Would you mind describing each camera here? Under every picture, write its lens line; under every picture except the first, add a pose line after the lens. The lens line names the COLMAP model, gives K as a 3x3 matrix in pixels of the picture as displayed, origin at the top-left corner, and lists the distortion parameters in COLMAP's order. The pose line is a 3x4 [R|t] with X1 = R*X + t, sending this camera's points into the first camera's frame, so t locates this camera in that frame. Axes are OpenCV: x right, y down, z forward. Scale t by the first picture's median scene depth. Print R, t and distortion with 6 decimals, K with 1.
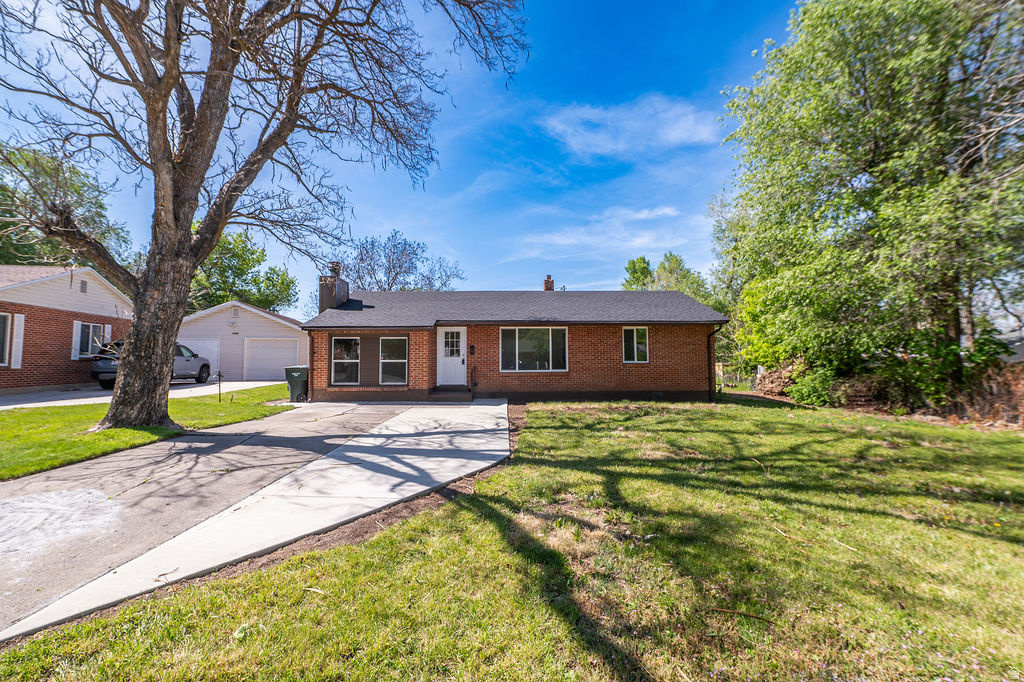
lens RADIAL K [[408.6, 0, 515.8], [0, 408.6, 338.9], [0, 0, 1]] dist [-0.007707, -0.001103]
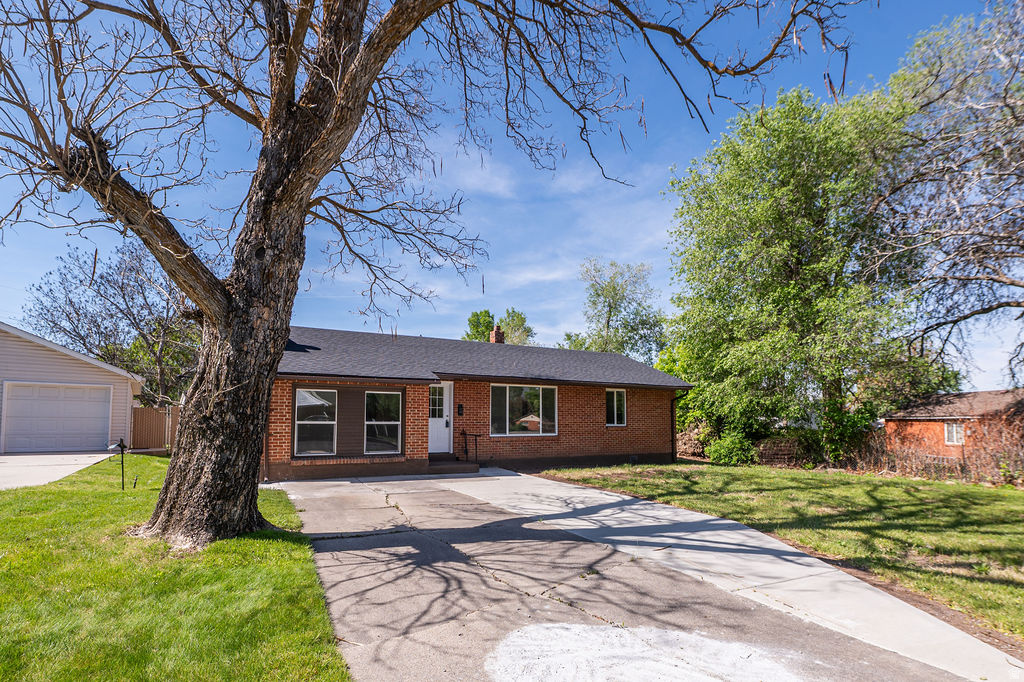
lens RADIAL K [[469.3, 0, 511.9], [0, 469.3, 397.9], [0, 0, 1]] dist [-0.012247, -0.000481]
pose [[0.899507, 0.028315, 0.435988, -0.421340], [-0.028979, 0.999567, -0.005127, 0.004795], [-0.435944, -0.008023, 0.899938, 0.103292]]
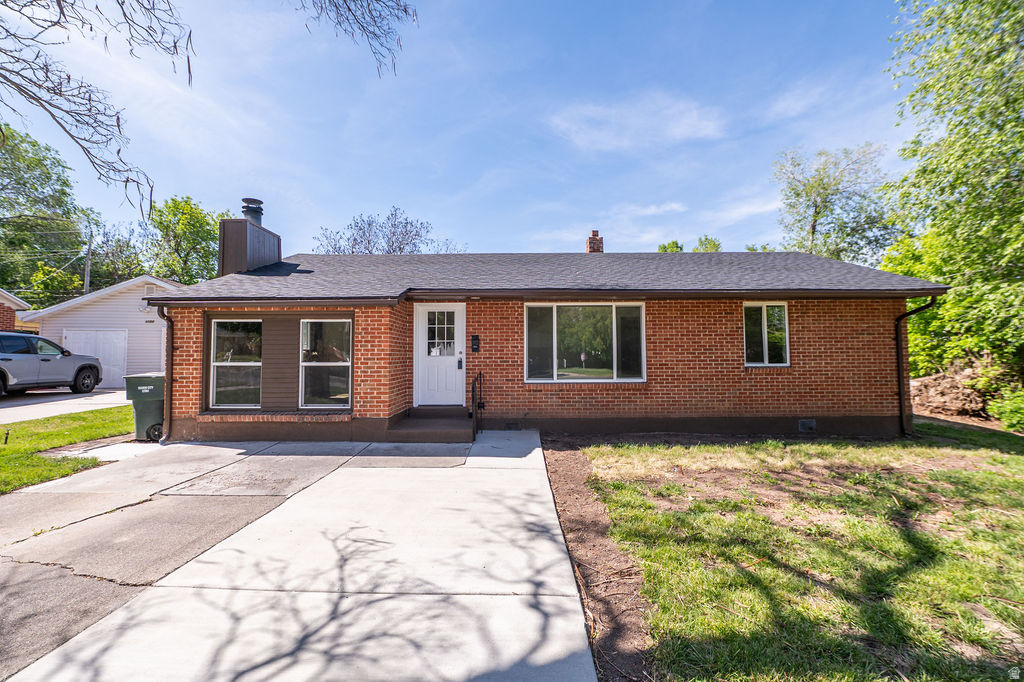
lens RADIAL K [[410.2, 0, 517.5], [0, 410.2, 338.0], [0, 0, 1]] dist [-0.009921, -0.000599]
pose [[0.999591, -0.001158, -0.028582, -0.032322], [0.001409, 0.999961, 0.008772, 0.014498], [0.028571, -0.008809, 0.999553, 0.433035]]
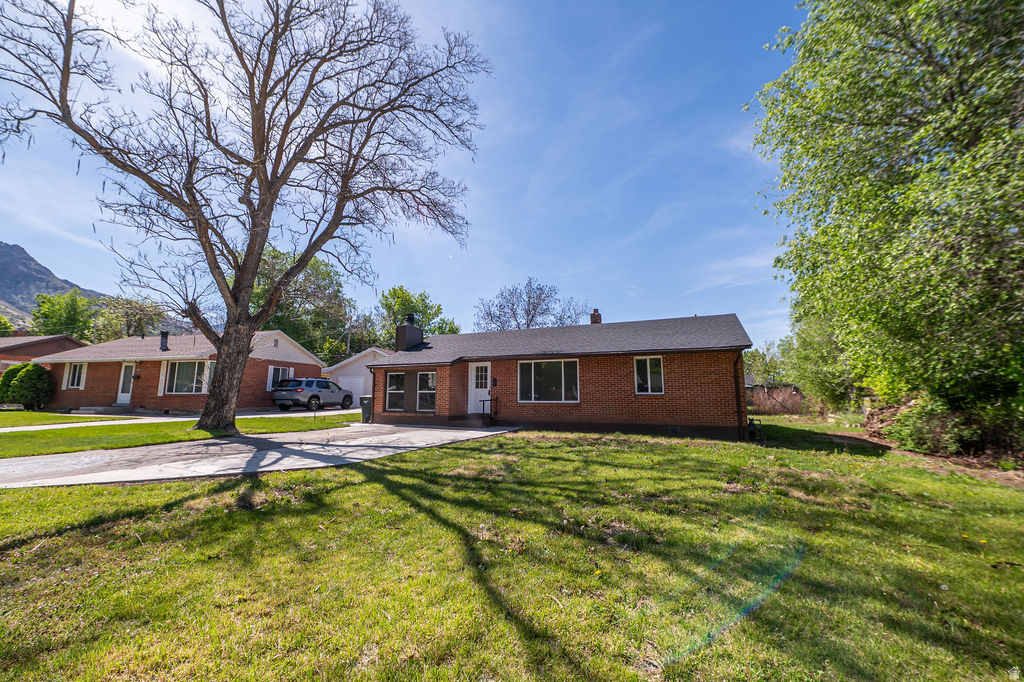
lens RADIAL K [[398.7, 0, 522.1], [0, 398.7, 339.7], [0, 0, 1]] dist [-0.008873, -0.000168]
pose [[0.908128, -0.053632, -0.415243, 0.419360], [0.017584, 0.995772, -0.090156, 0.010711], [0.418322, 0.074572, 0.905232, 0.027949]]
